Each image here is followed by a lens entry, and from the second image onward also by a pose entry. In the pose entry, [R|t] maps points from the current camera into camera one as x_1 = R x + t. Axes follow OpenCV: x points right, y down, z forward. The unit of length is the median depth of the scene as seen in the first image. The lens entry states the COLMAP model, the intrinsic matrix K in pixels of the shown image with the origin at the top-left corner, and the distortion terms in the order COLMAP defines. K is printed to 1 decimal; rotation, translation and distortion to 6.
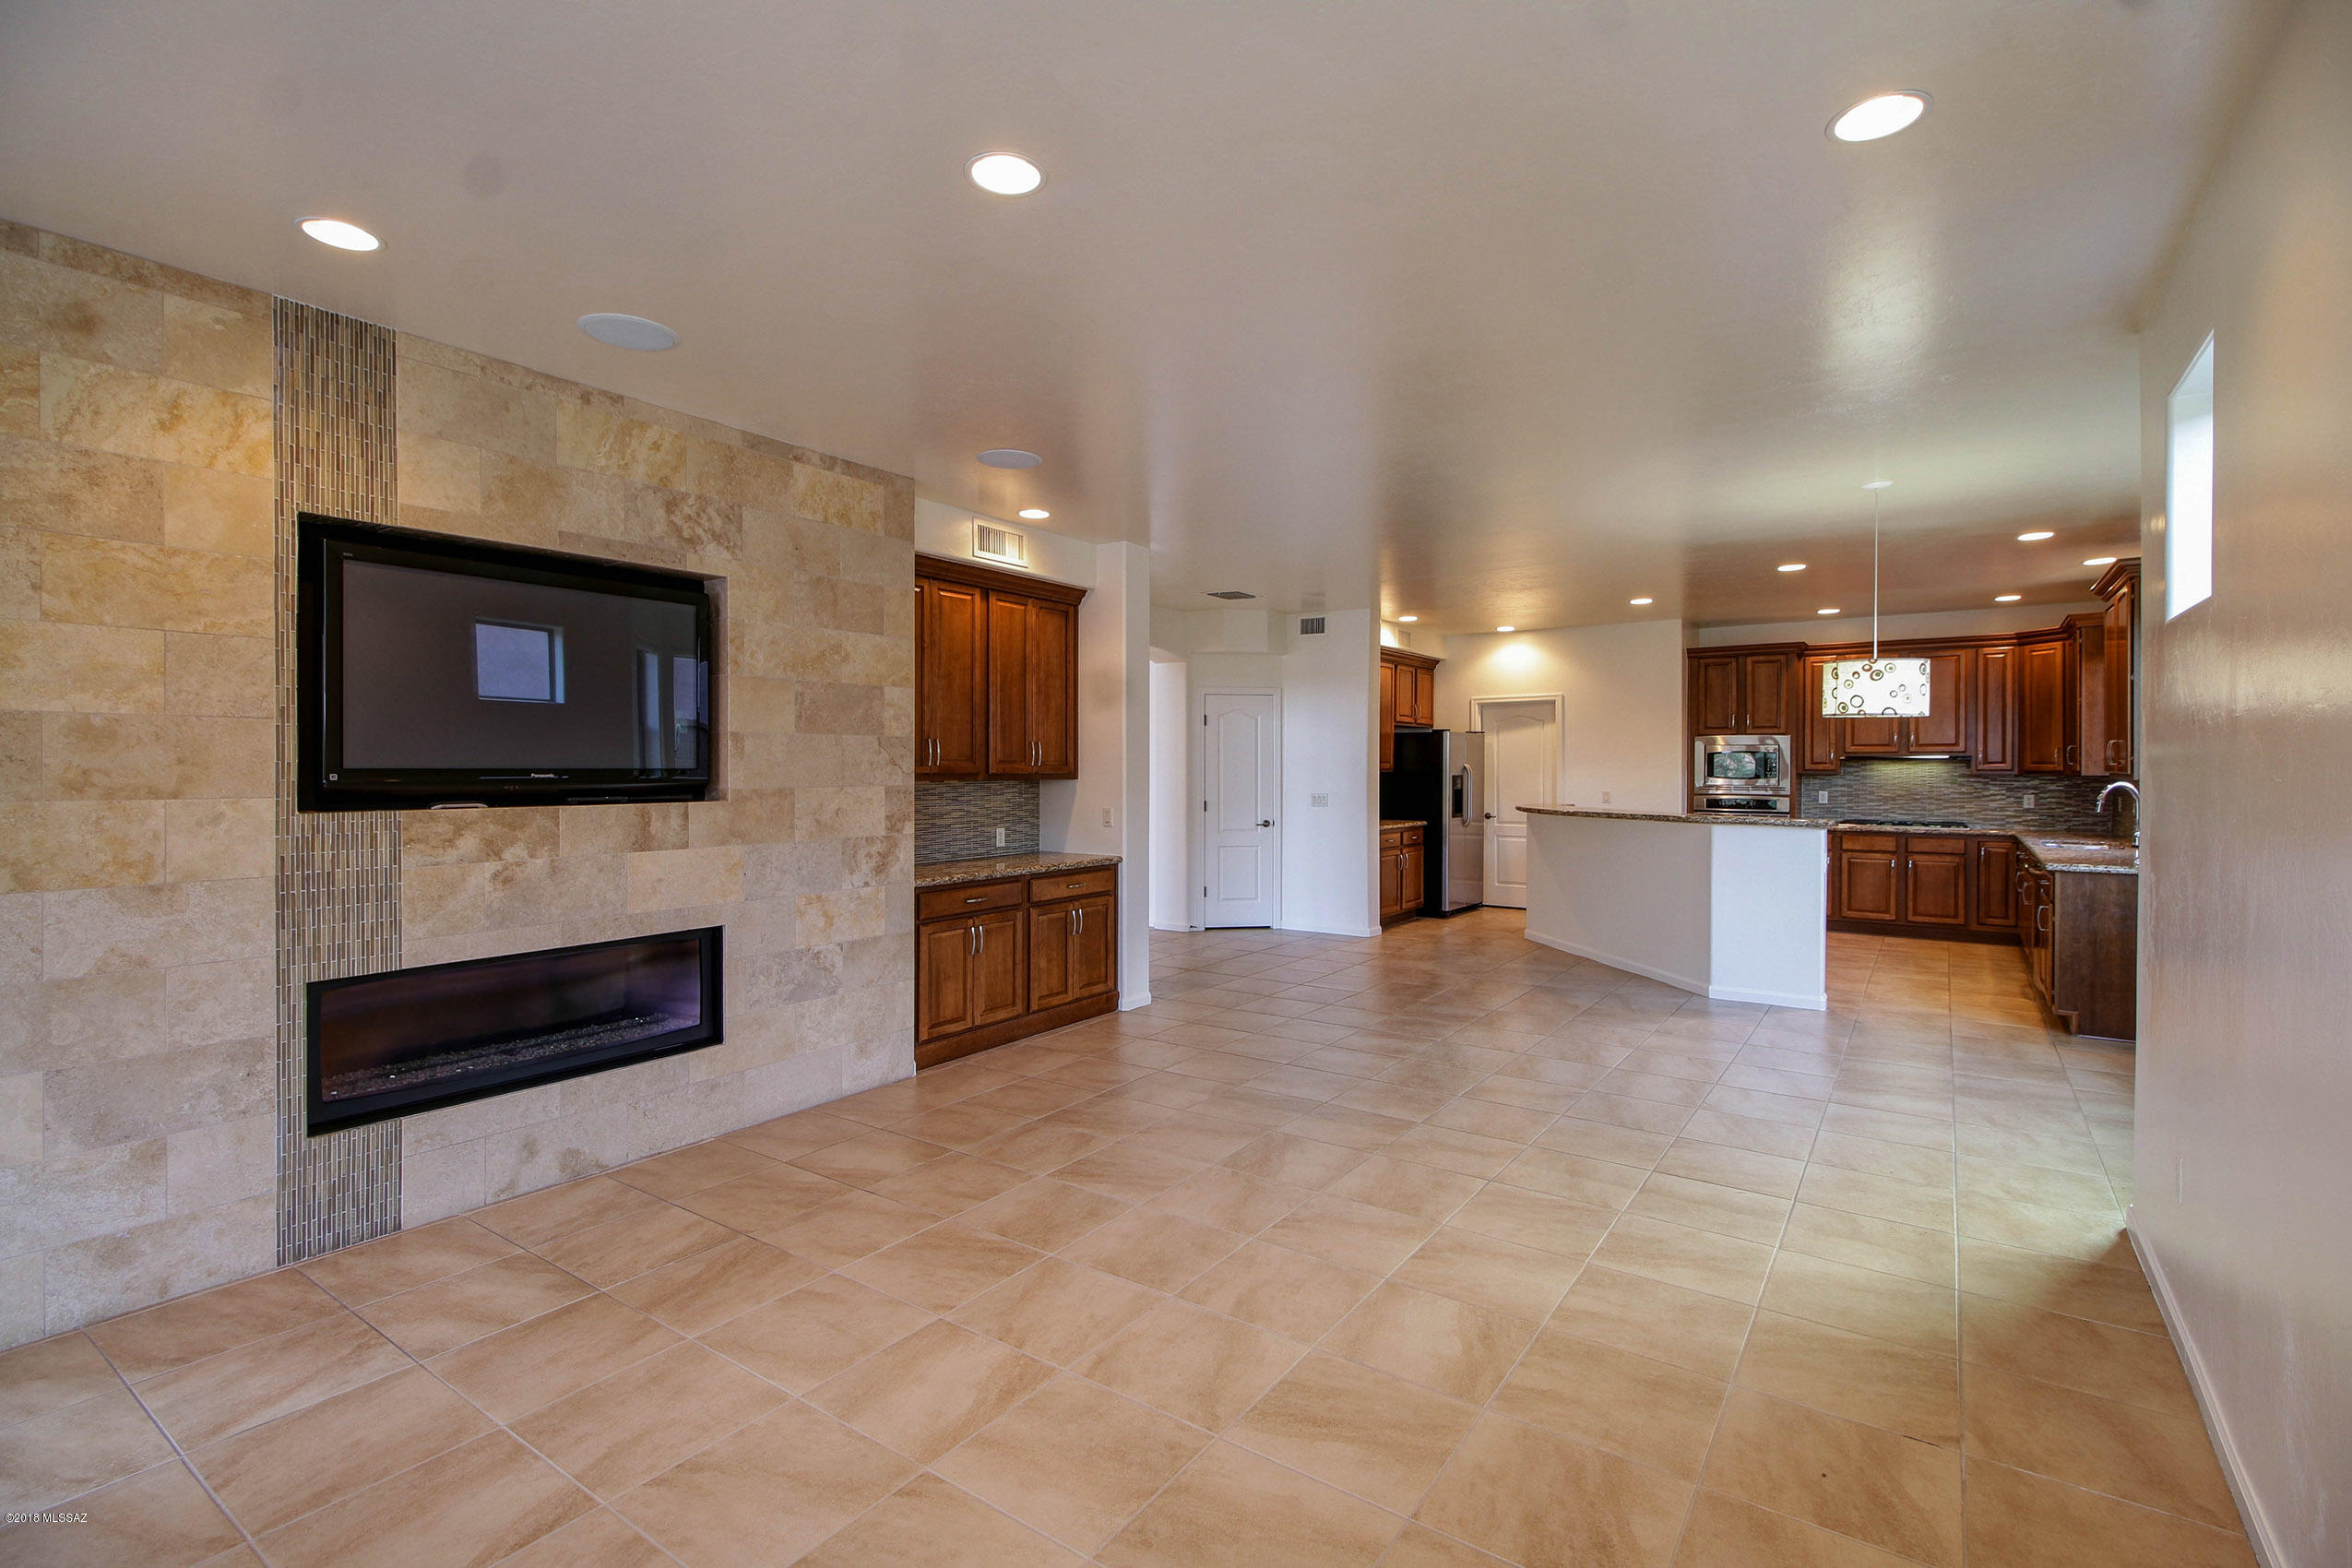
lens RADIAL K [[1082.4, 0, 1170.8], [0, 1082.4, 777.5], [0, 0, 1]] dist [0.017366, -0.001392]
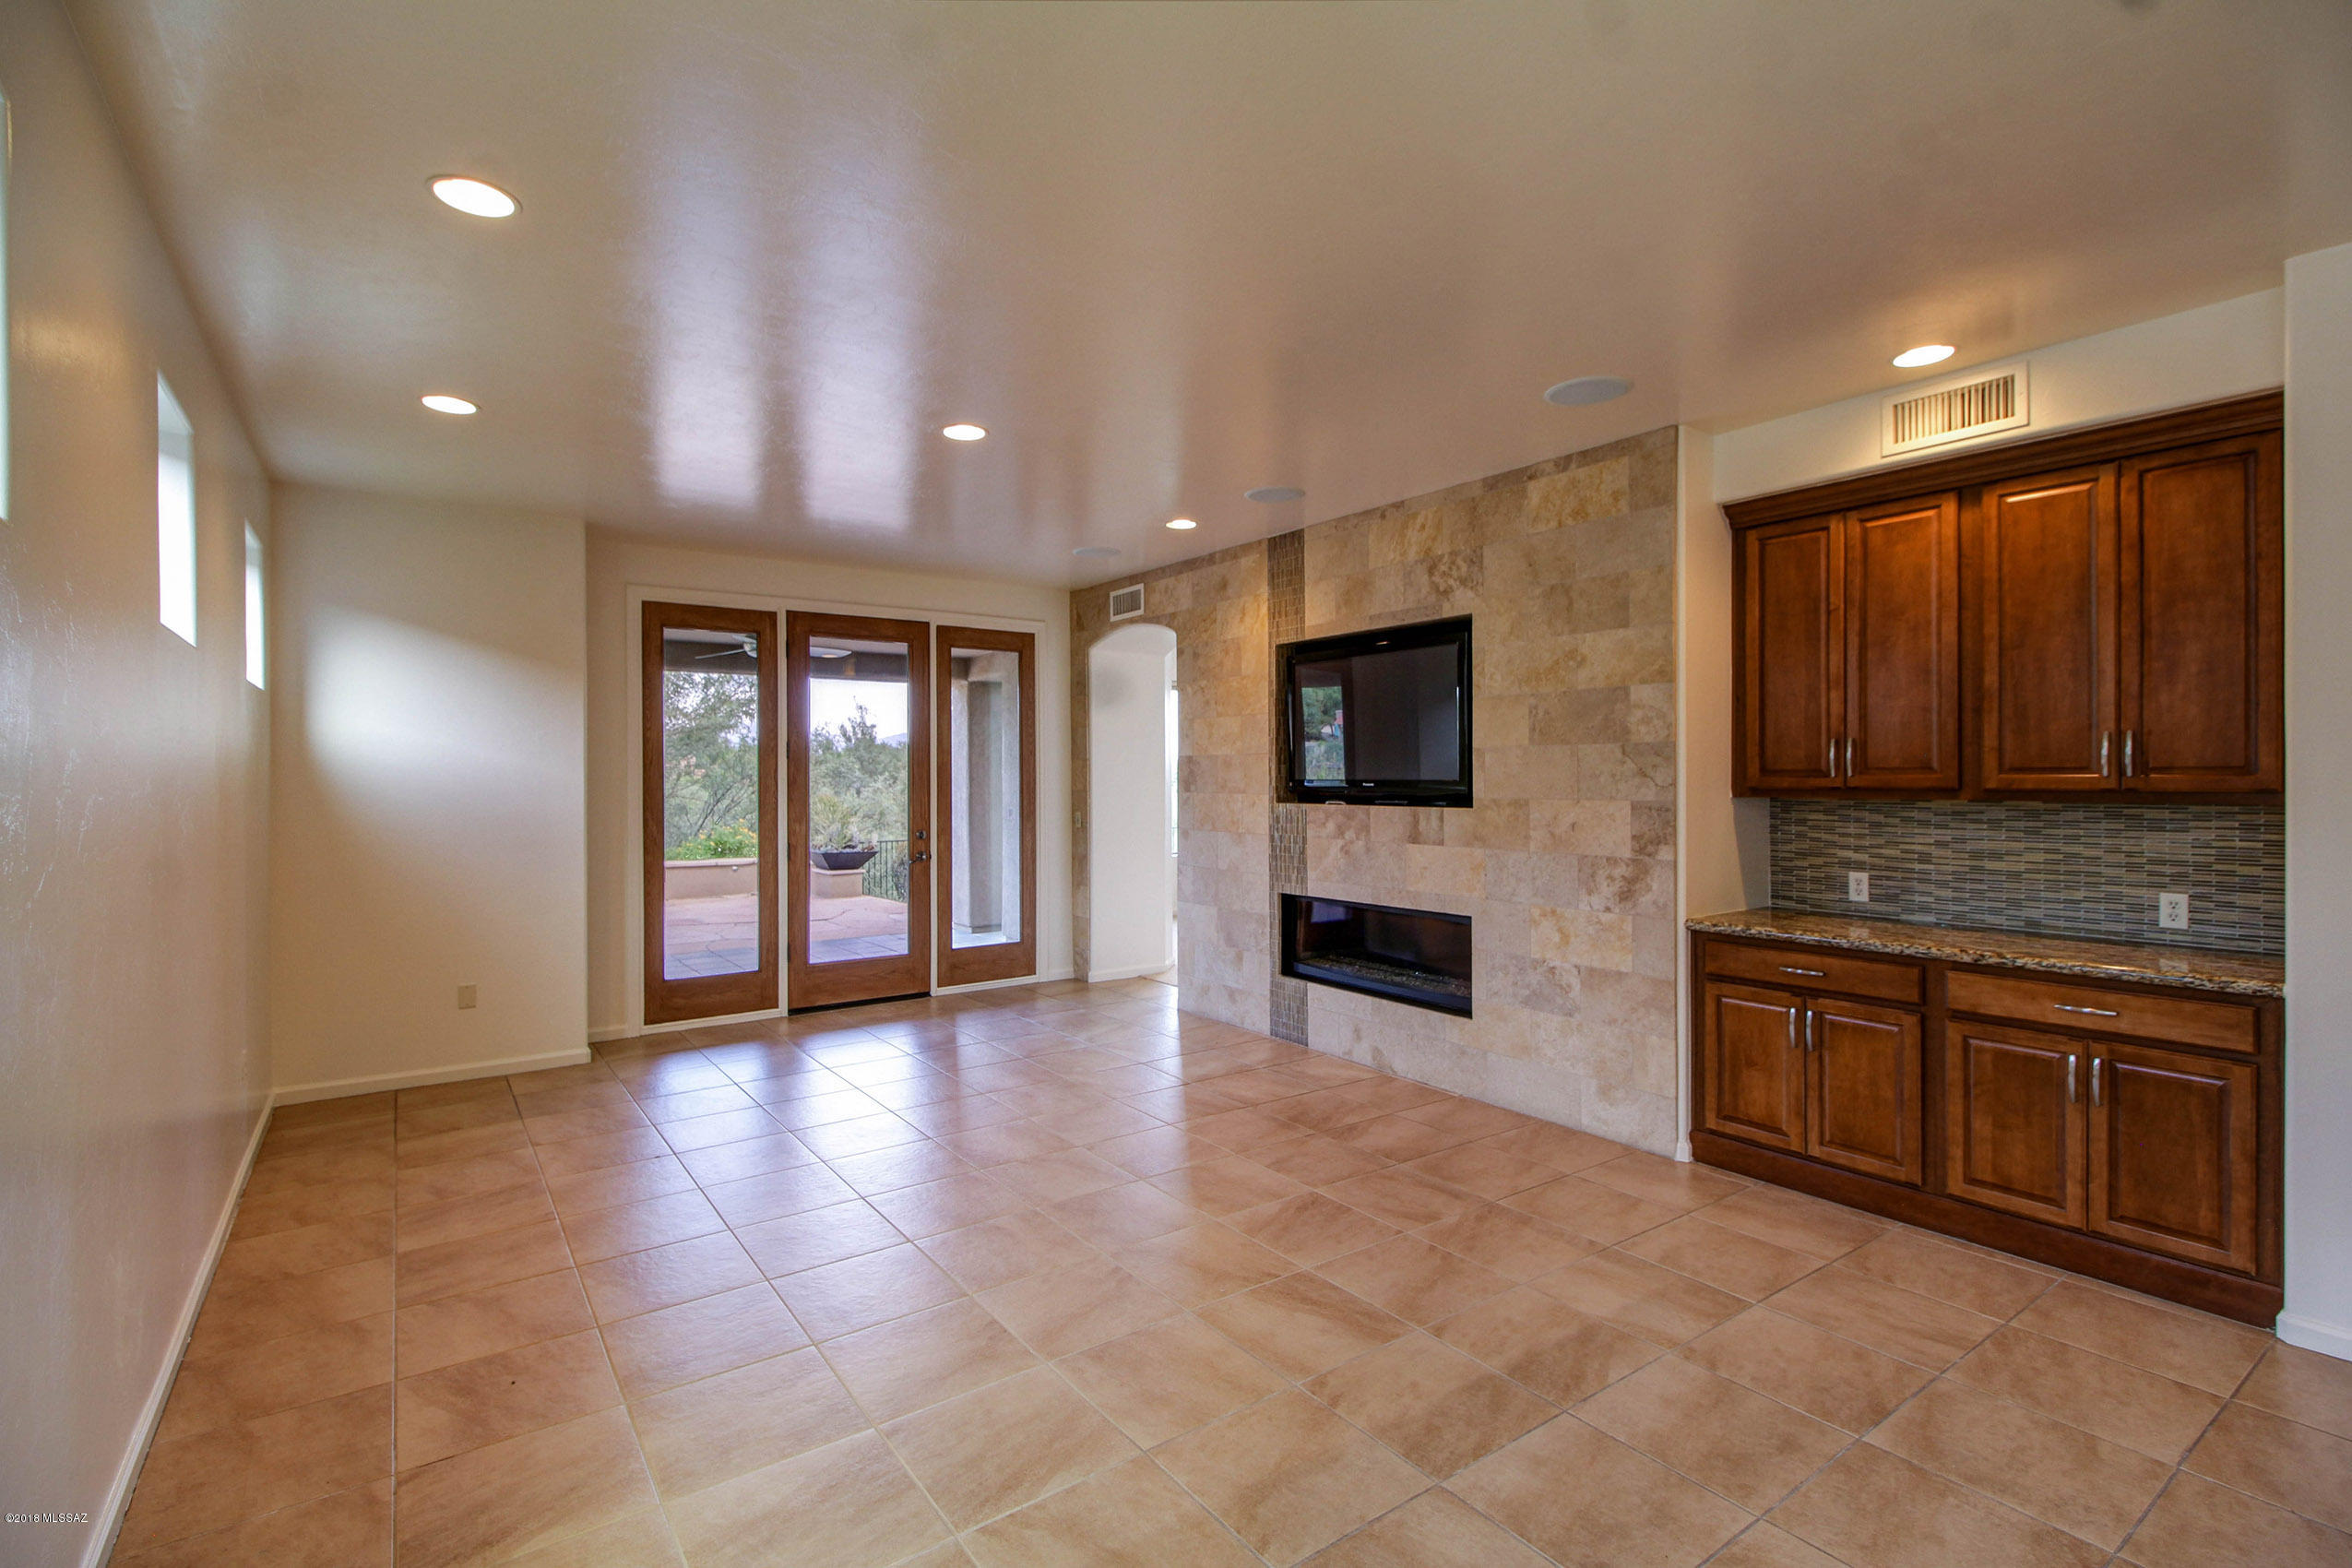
lens RADIAL K [[1082.4, 0, 1175.9], [0, 1082.4, 778.1], [0, 0, 1]] dist [0.017366, -0.001392]
pose [[-0.329624, 0.002208, -0.944110, 0.781823], [-0.007059, 0.999964, 0.004804, -0.013717], [0.944086, 0.008248, -0.329596, 1.092155]]
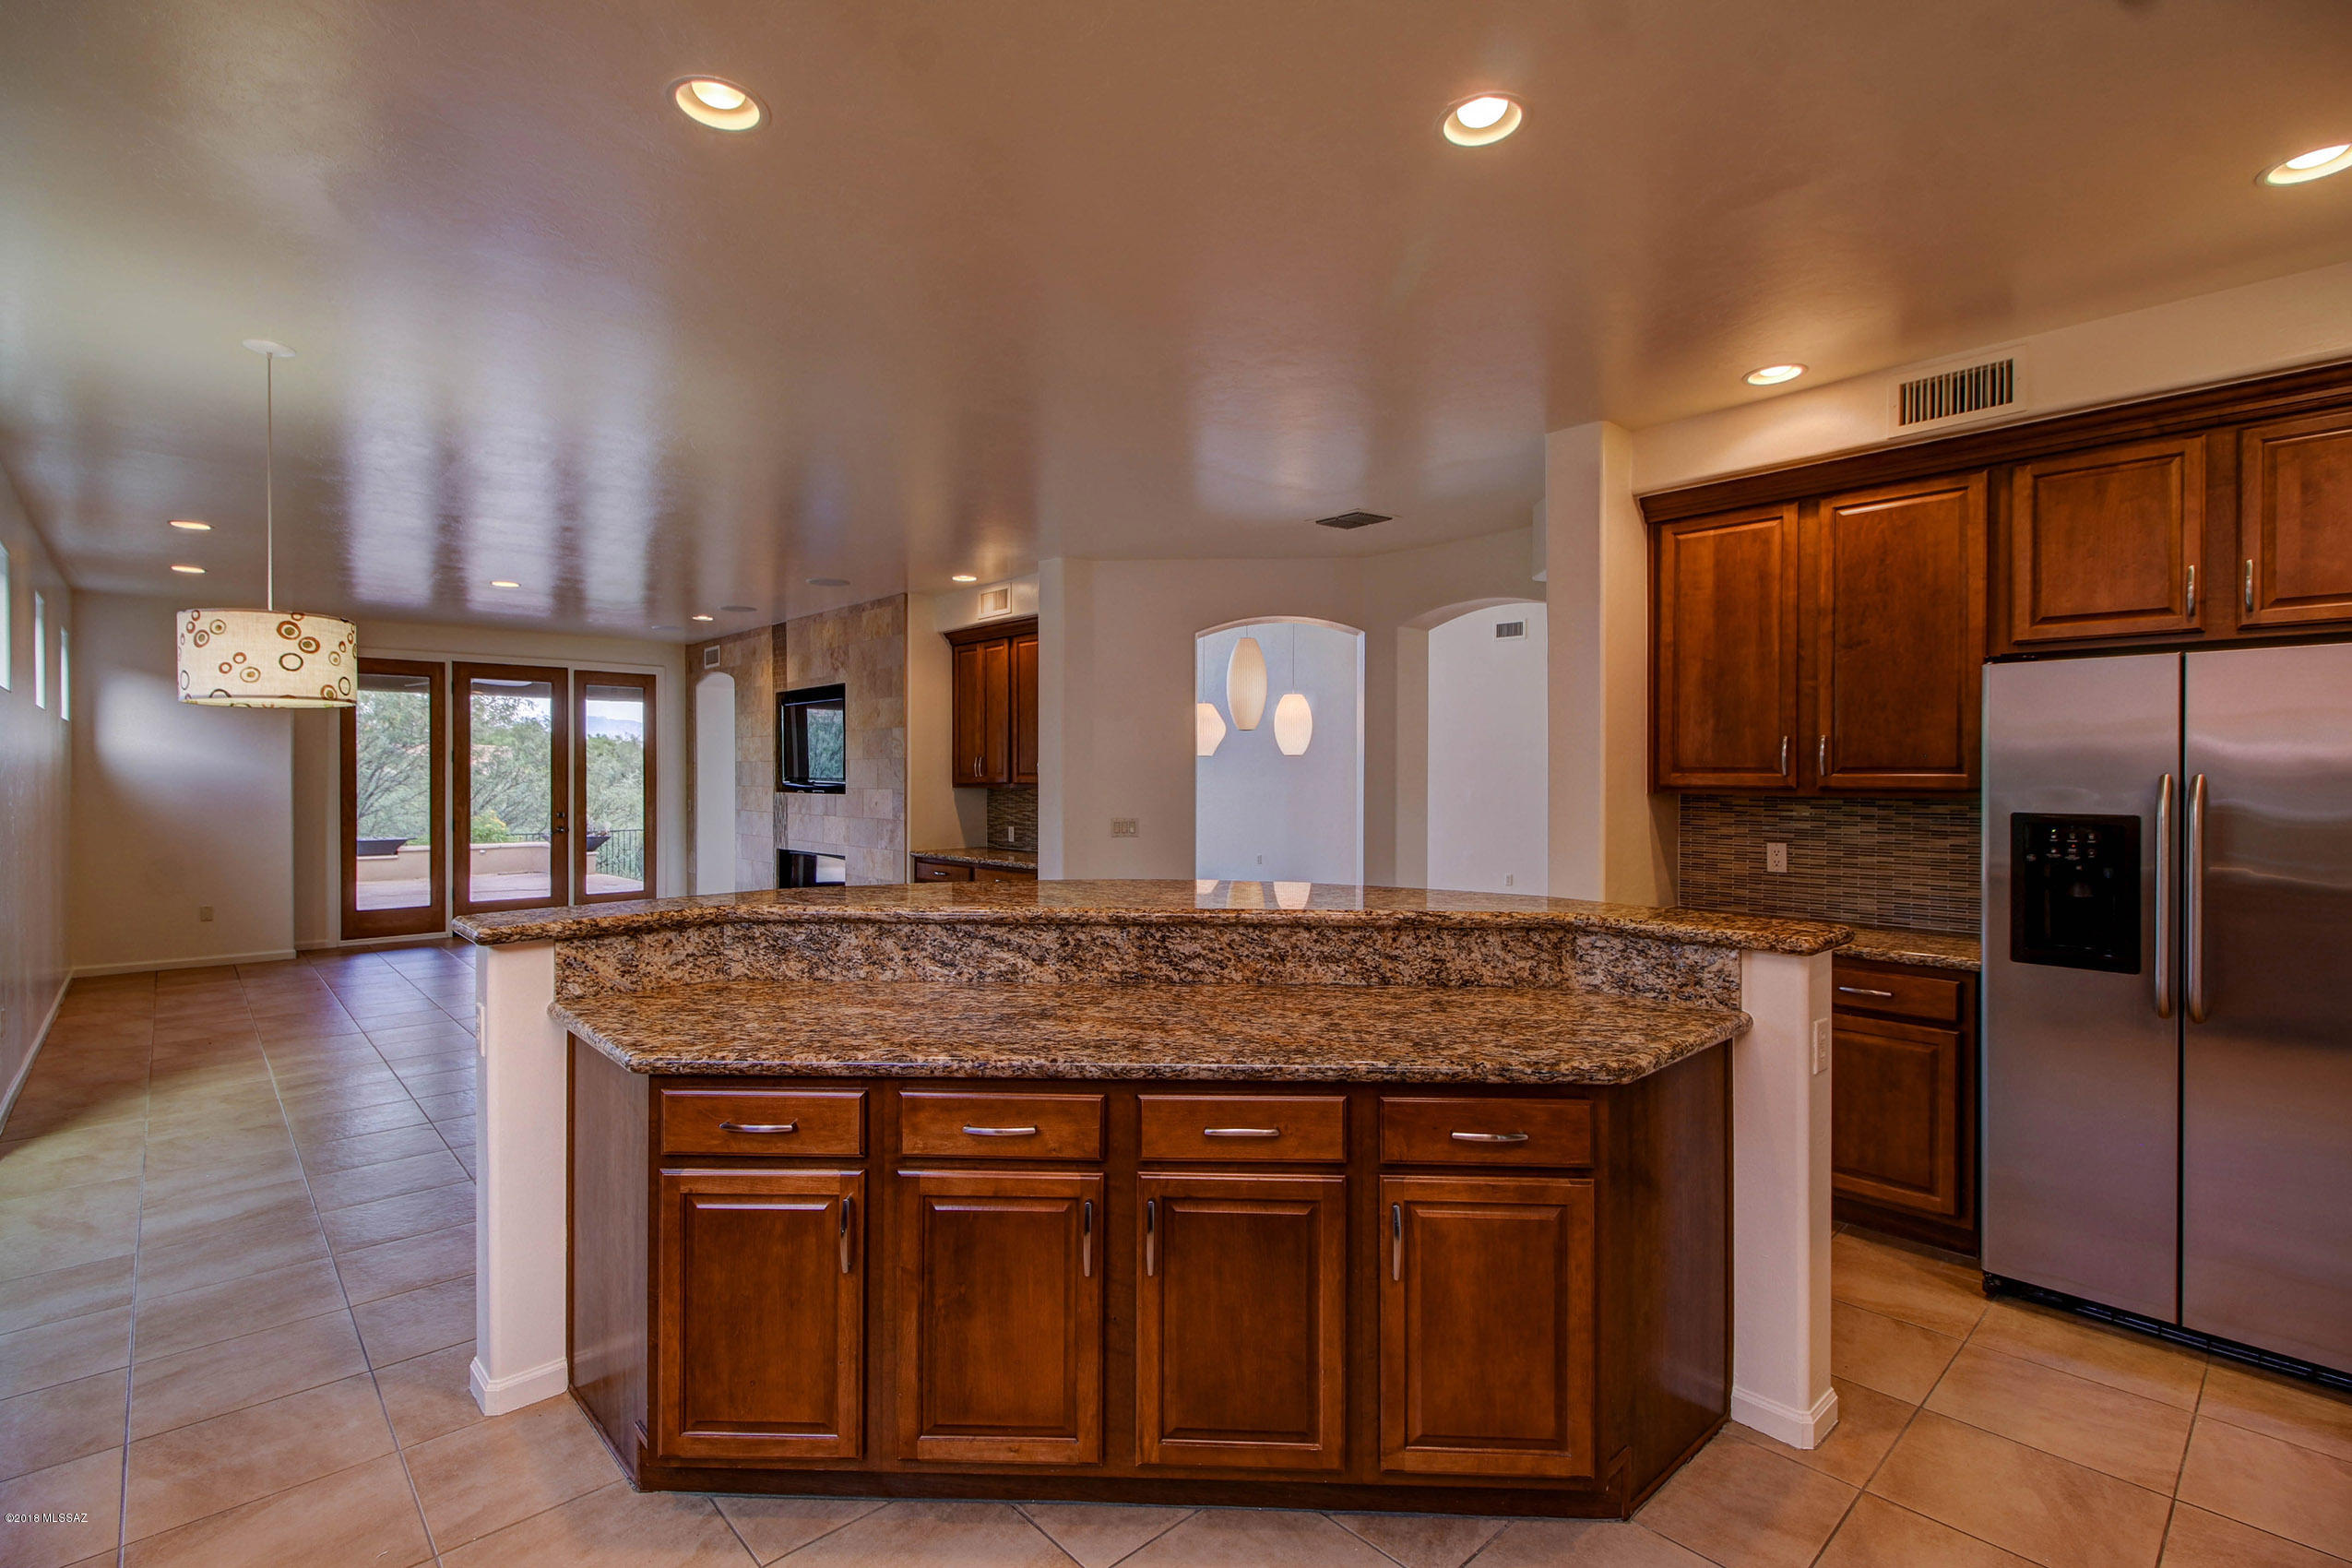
lens RADIAL K [[1082.4, 0, 1170.0], [0, 1082.4, 782.6], [0, 0, 1]] dist [0.017366, -0.001392]
pose [[-0.211737, 0.005538, -0.977311, 1.430668], [-0.011491, 0.999901, 0.008155, -0.023436], [0.977259, 0.012957, -0.211652, 2.027032]]
